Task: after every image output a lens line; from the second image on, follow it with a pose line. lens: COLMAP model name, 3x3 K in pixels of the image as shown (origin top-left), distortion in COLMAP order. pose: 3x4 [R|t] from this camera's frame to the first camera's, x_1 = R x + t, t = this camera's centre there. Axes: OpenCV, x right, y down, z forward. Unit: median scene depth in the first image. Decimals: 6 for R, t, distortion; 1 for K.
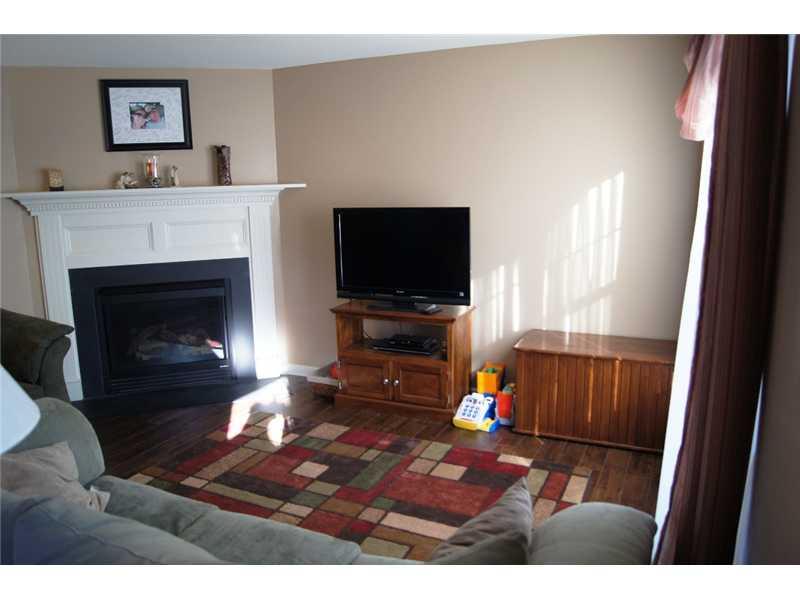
lens RADIAL K [[631.4, 0, 400.0], [0, 631.4, 300.0], [0, 0, 1]] dist [-0.067928, 0.001266]
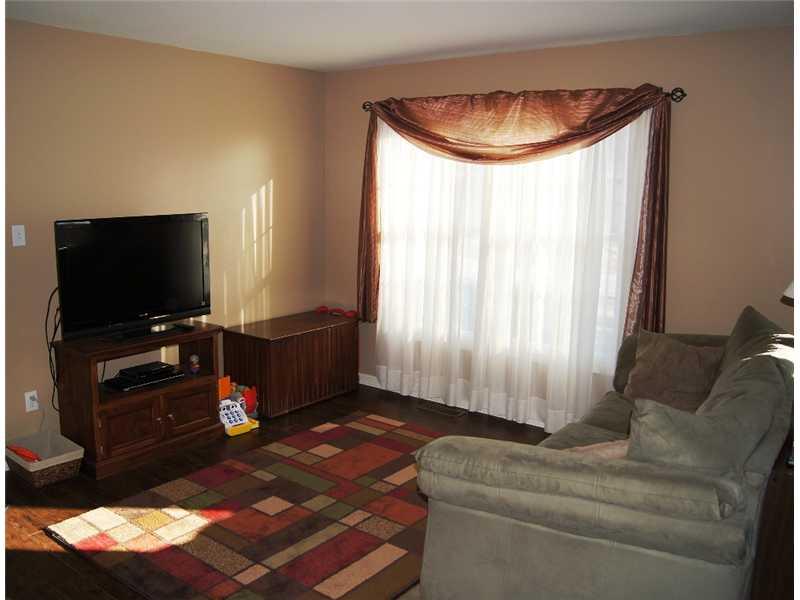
lens RADIAL K [[695.5, 0, 400.0], [0, 695.5, 300.0], [0, 0, 1]] dist [0.000041, 0.000014]
pose [[0.215683, -0.152081, 0.964548, -0.888277], [0.159574, 0.980007, 0.118836, -0.096115], [-0.963336, 0.128286, 0.235639, 0.473716]]
